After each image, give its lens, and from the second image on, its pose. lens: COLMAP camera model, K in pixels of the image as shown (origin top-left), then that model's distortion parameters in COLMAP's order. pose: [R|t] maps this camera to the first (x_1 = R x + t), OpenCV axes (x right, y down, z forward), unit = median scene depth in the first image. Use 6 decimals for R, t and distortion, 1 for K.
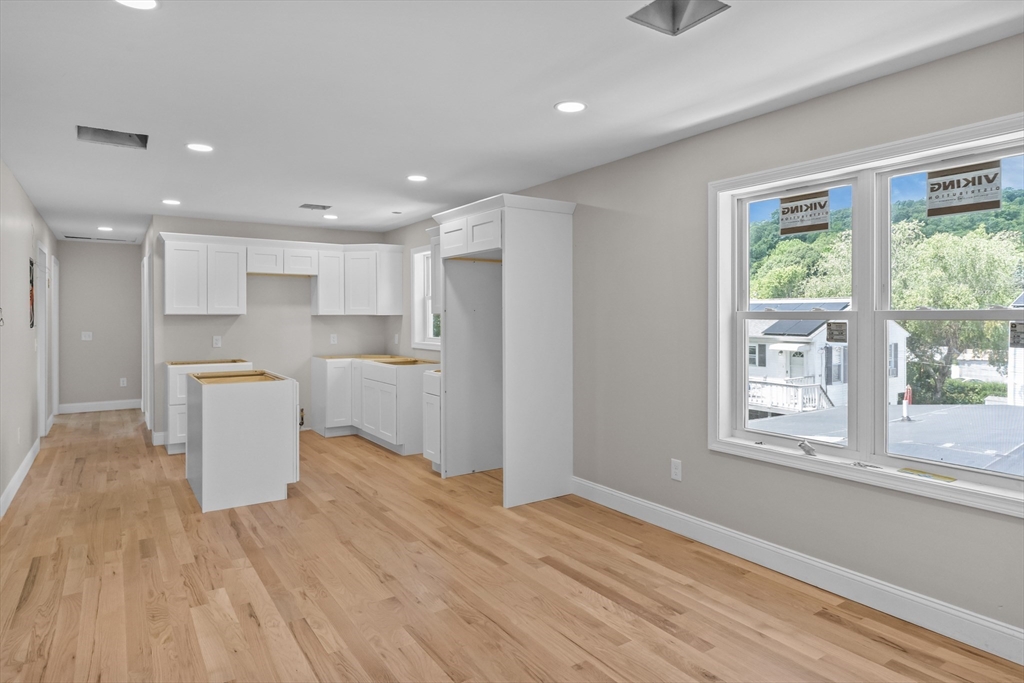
lens RADIAL K [[603.5, 0, 520.2], [0, 603.5, 318.2], [0, 0, 1]] dist [-0.002826, 0.004354]
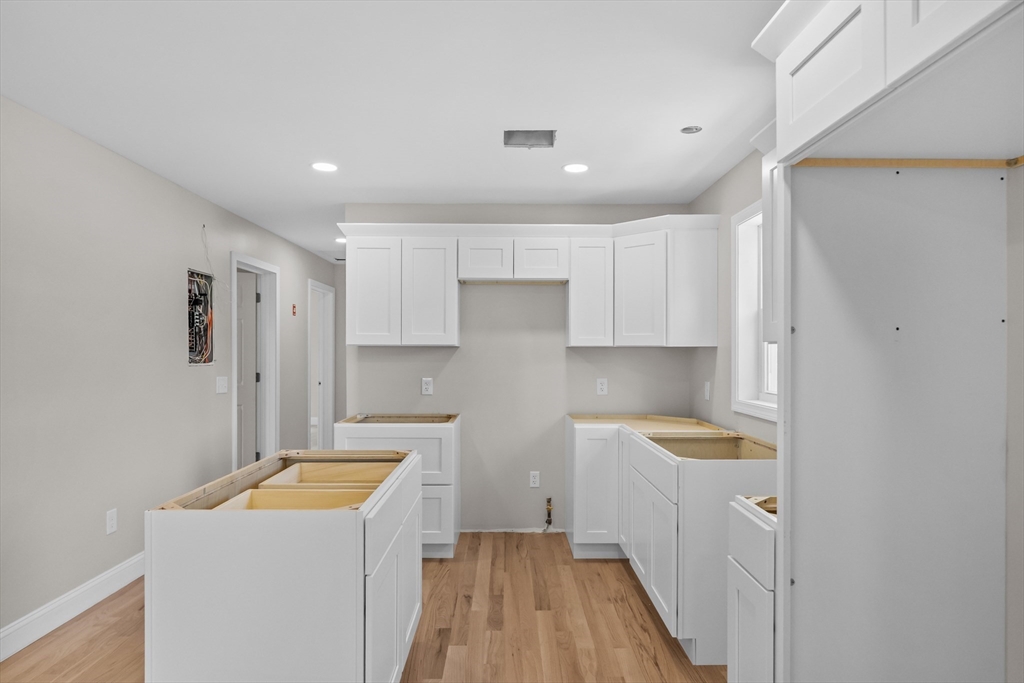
lens RADIAL K [[603.5, 0, 513.8], [0, 603.5, 354.7], [0, 0, 1]] dist [-0.002826, 0.004354]
pose [[0.832321, 0.007834, -0.554239, -0.083005], [-0.005472, 0.999968, 0.005916, -0.000799], [0.554267, -0.001891, 0.832337, 0.773017]]
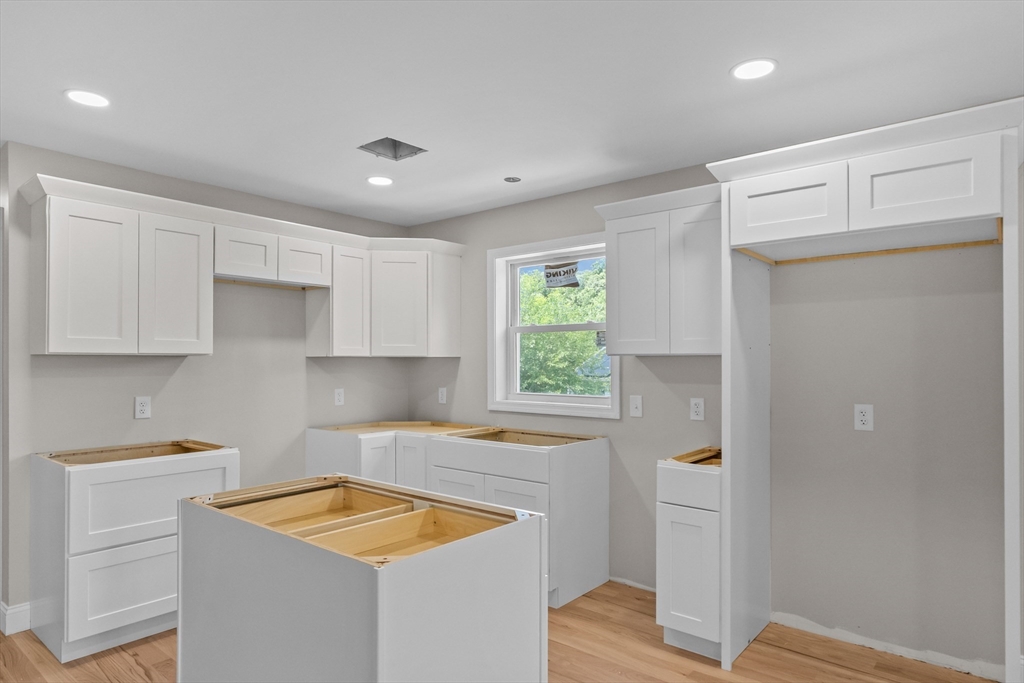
lens RADIAL K [[603.5, 0, 512.1], [0, 603.5, 356.8], [0, 0, 1]] dist [-0.002826, 0.004354]
pose [[0.960356, 0.003252, 0.278757, -0.535233], [-0.000661, 0.999956, -0.009390, 0.000458], [-0.278776, 0.008834, 0.960316, 0.651061]]
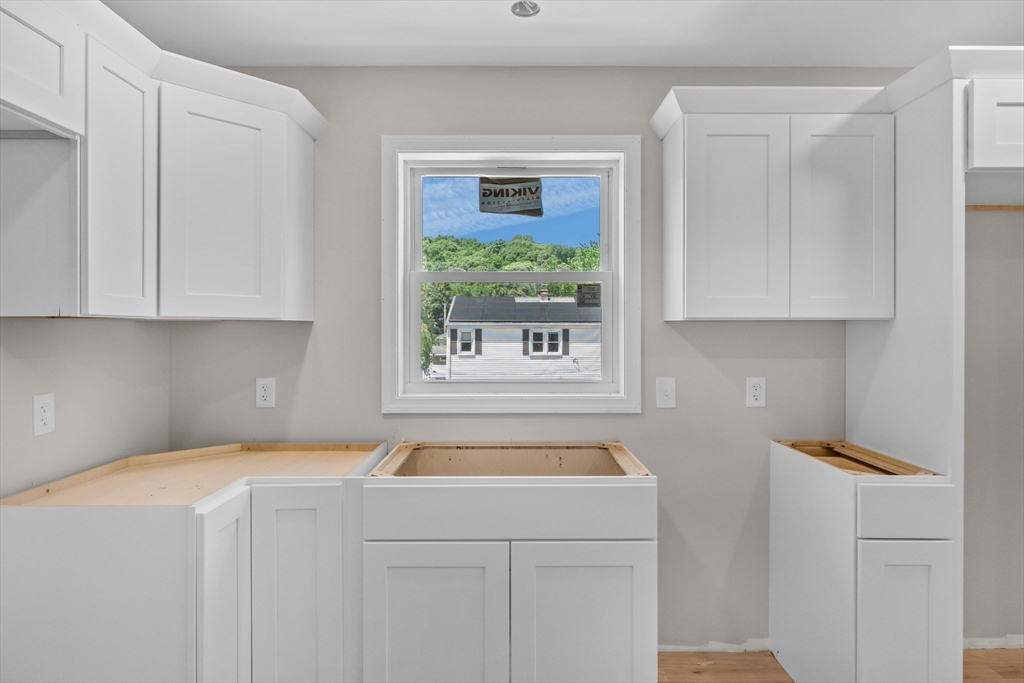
lens RADIAL K [[603.5, 0, 520.9], [0, 603.5, 327.7], [0, 0, 1]] dist [-0.002826, 0.004354]
pose [[0.554021, 0.005065, 0.832488, -0.701184], [0.002639, 0.999966, -0.007840, 0.002030], [-0.832499, 0.006541, 0.553988, 1.198936]]
